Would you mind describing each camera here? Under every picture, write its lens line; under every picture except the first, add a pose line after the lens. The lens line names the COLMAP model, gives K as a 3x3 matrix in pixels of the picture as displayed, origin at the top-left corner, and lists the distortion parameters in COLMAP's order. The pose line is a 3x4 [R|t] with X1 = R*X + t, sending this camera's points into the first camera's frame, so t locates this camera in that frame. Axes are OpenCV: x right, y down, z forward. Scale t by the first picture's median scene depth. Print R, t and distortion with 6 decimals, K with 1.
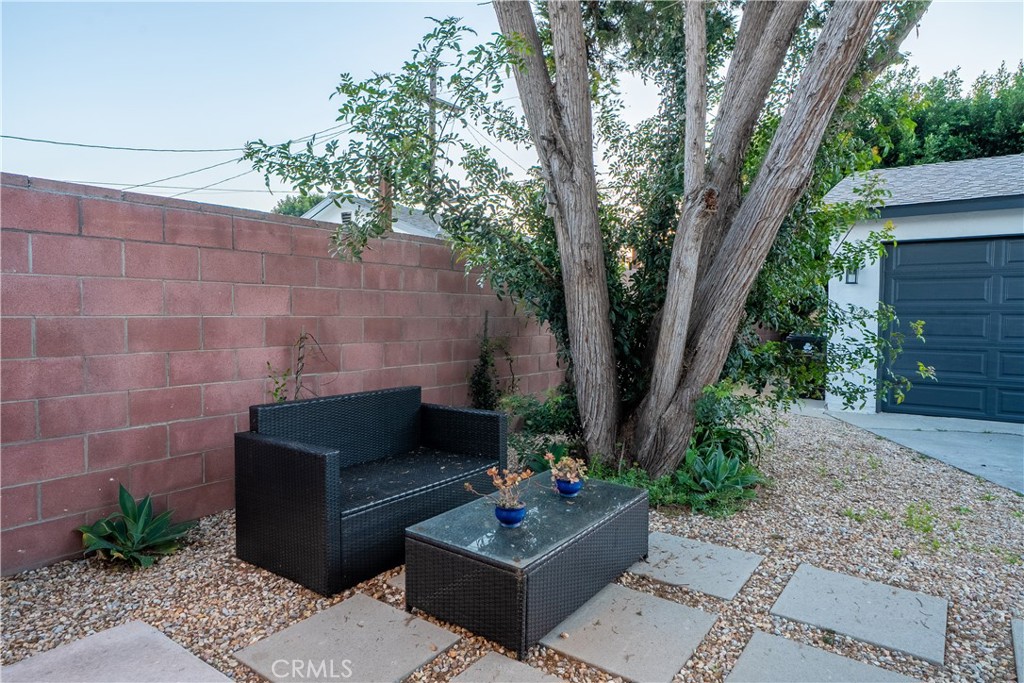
lens RADIAL K [[618.8, 0, 512.4], [0, 618.8, 340.8], [0, 0, 1]] dist [0.000419, 0.000136]
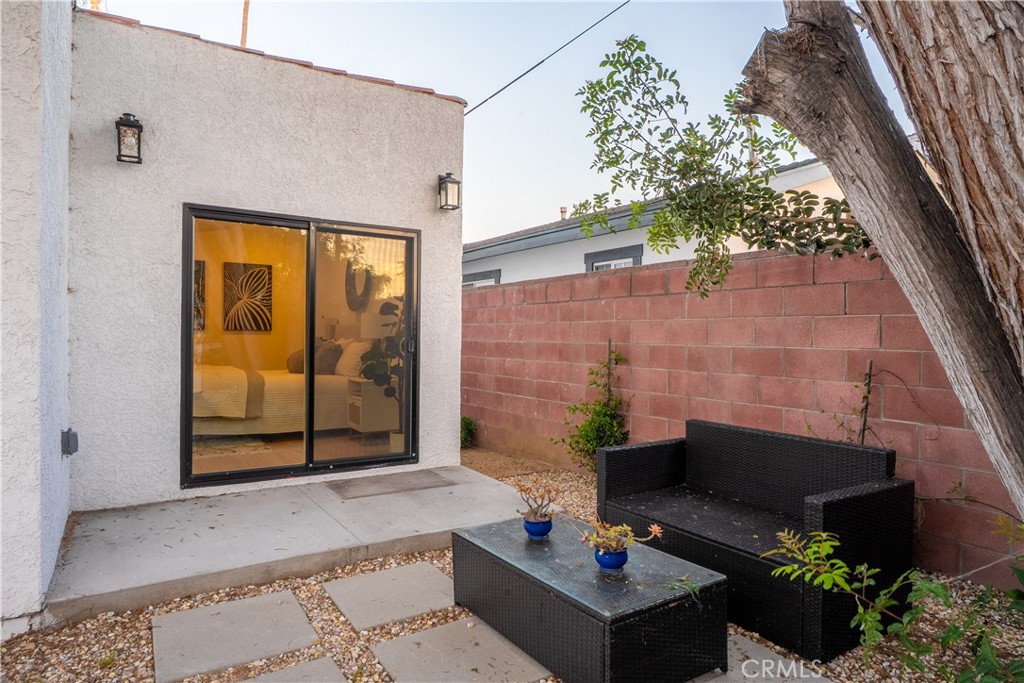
lens RADIAL K [[614.6, 0, 513.1], [0, 614.6, 340.0], [0, 0, 1]] dist [-0.000421, -0.000072]
pose [[-0.373512, -0.007703, -0.927593, 0.752721], [-0.060259, 0.998055, 0.015976, -0.042778], [0.925666, 0.061863, -0.373250, 1.000250]]
